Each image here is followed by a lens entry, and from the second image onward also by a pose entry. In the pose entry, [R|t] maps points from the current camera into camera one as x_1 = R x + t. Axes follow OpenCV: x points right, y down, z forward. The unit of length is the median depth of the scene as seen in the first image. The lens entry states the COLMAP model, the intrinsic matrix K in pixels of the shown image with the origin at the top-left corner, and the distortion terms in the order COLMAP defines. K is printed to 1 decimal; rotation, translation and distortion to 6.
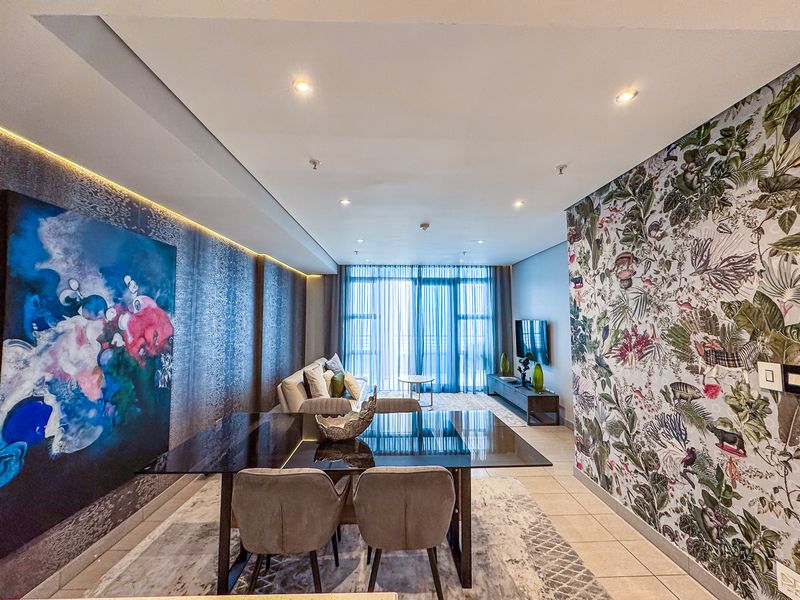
lens RADIAL K [[318.4, 0, 400.6], [0, 318.4, 299.8], [0, 0, 1]] dist [-0.001787, 0.000471]
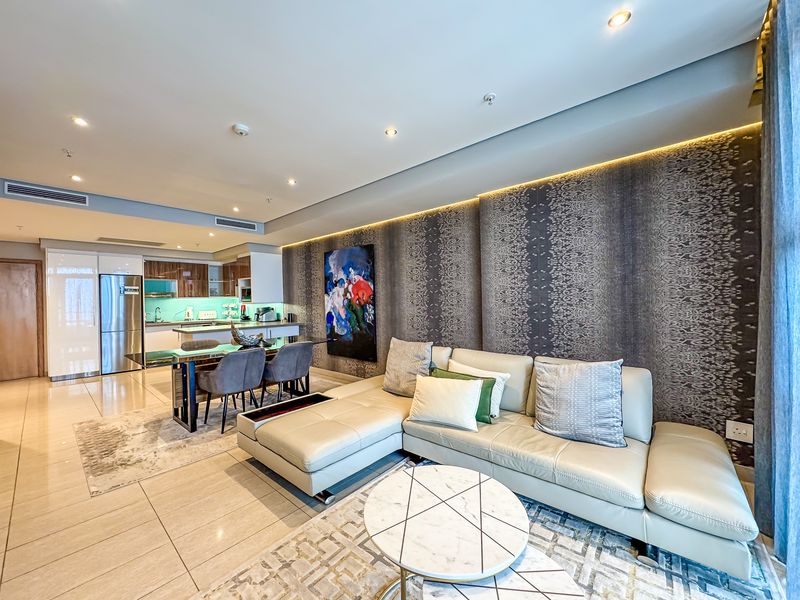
lens RADIAL K [[318.4, 0, 398.4], [0, 318.4, 298.6], [0, 0, 1]] dist [-0.001787, 0.000471]
pose [[-0.688783, 0.014041, -0.724832, 0.599945], [0.065990, 0.996876, -0.043398, 0.286867], [0.721958, -0.077723, -0.687558, 3.025085]]
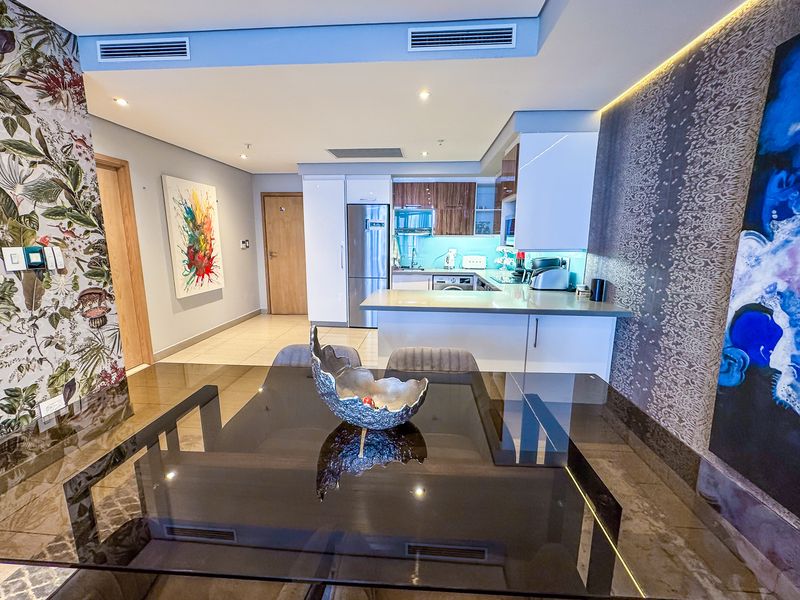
lens RADIAL K [[318.4, 0, 412.8], [0, 318.4, 298.7], [0, 0, 1]] dist [-0.001787, 0.000471]
pose [[-0.994343, -0.022613, 0.103785, -0.295372], [-0.009844, 0.992490, 0.121931, 0.159992], [-0.105763, 0.120219, -0.987098, 1.492972]]
